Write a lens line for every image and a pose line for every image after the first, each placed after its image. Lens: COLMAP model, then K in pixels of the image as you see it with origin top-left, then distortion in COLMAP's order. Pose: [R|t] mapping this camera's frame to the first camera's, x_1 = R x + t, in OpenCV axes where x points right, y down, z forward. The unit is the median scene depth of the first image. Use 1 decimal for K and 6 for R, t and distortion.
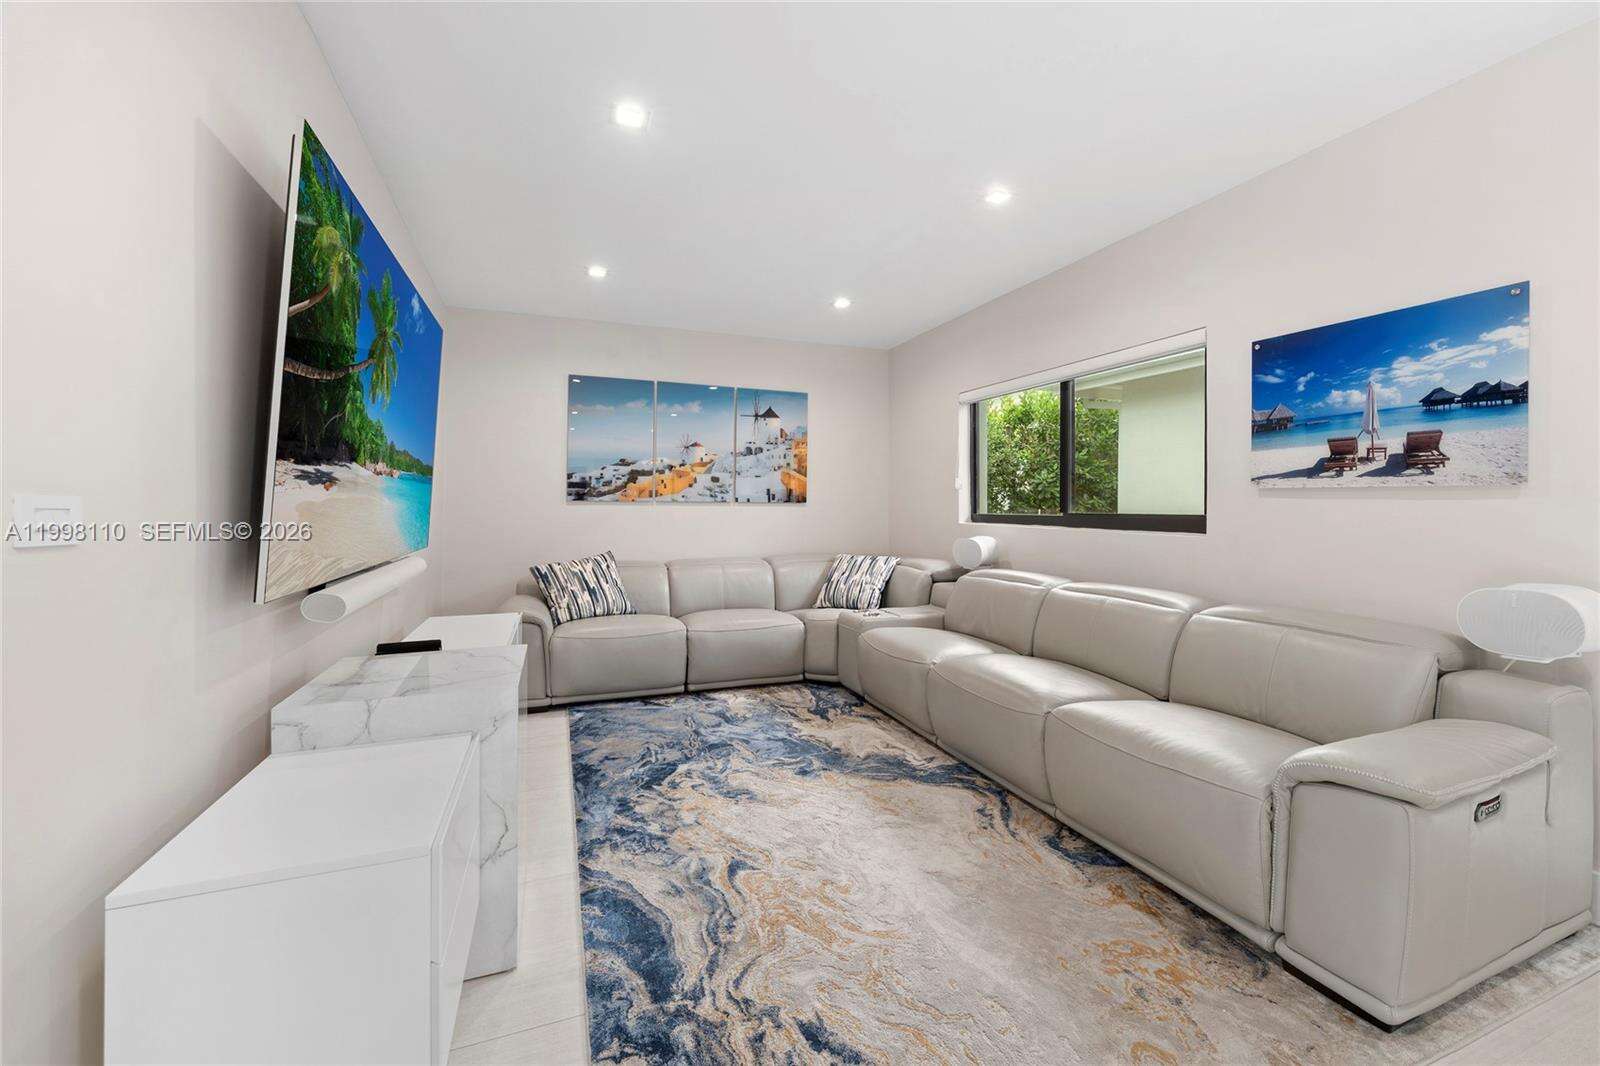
lens RADIAL K [[641.9, 0, 802.9], [0, 641.9, 493.7], [0, 0, 1]] dist [-0.001175, -0.000090]
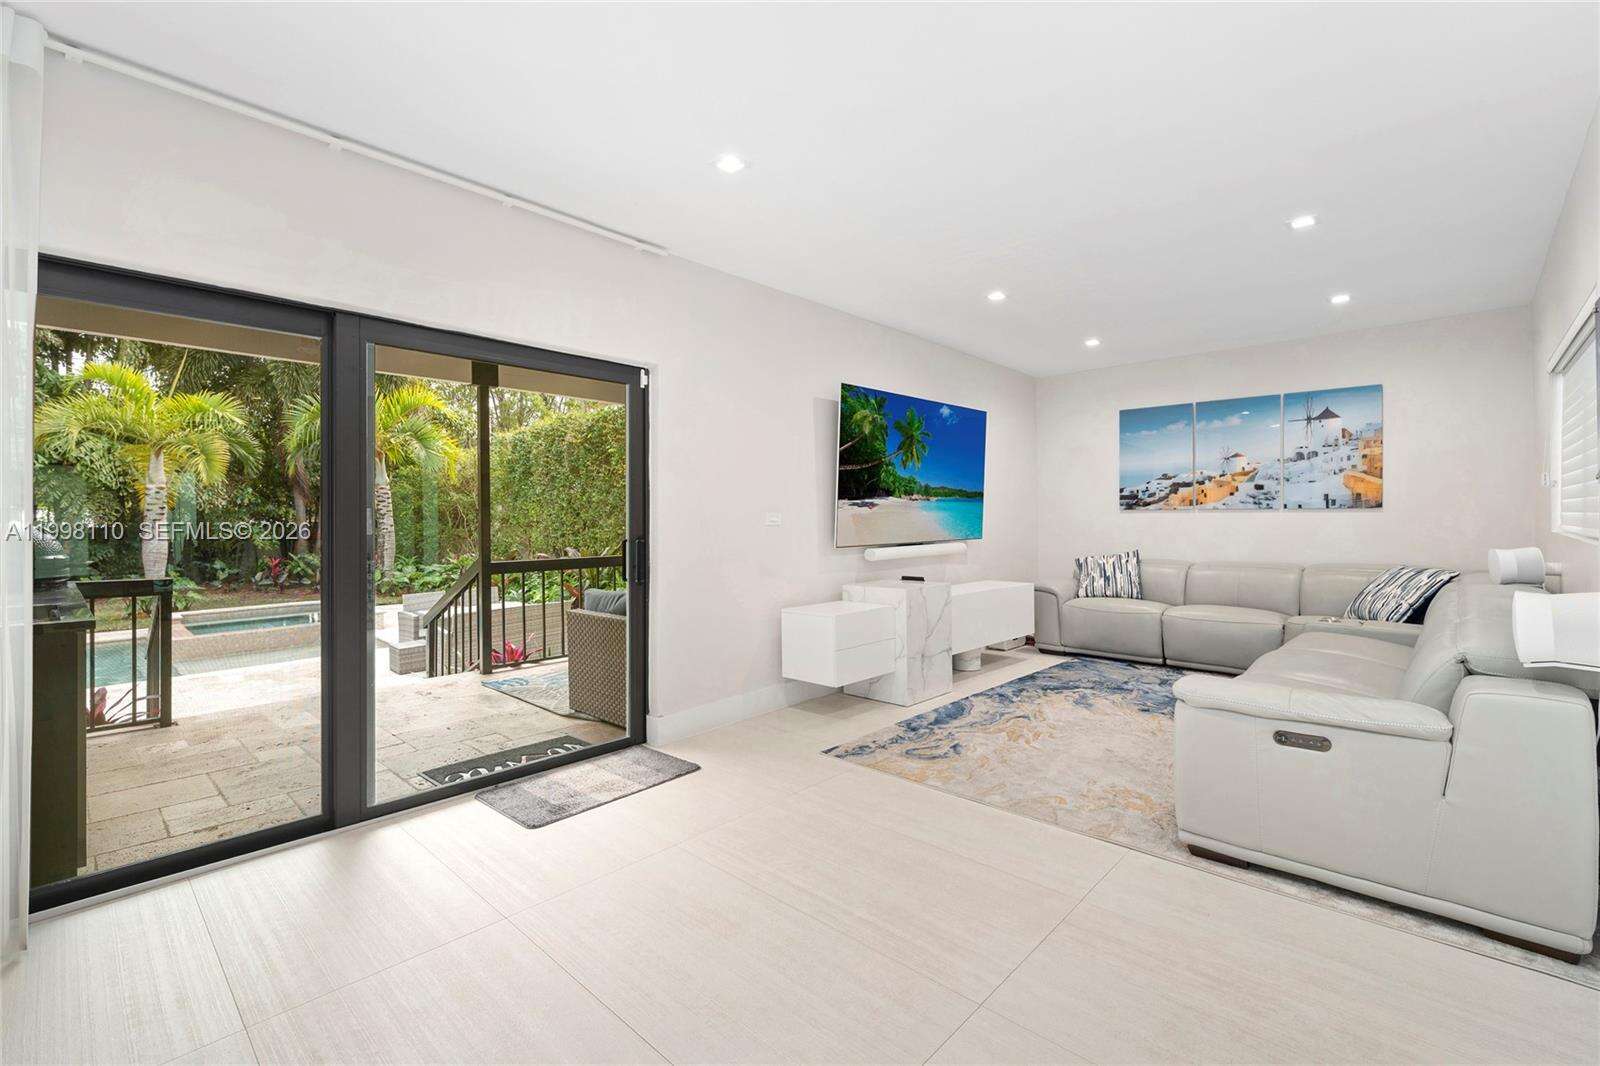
lens RADIAL K [[720.3, 0, 794.1], [0, 720.3, 515.4], [0, 0, 1]] dist [-0.000217, 0.000003]
pose [[0.413692, -0.007583, -0.910385, 0.638311], [0.024968, 0.999684, 0.003019, 0.001346], [0.910074, -0.023979, 0.413751, -0.169678]]
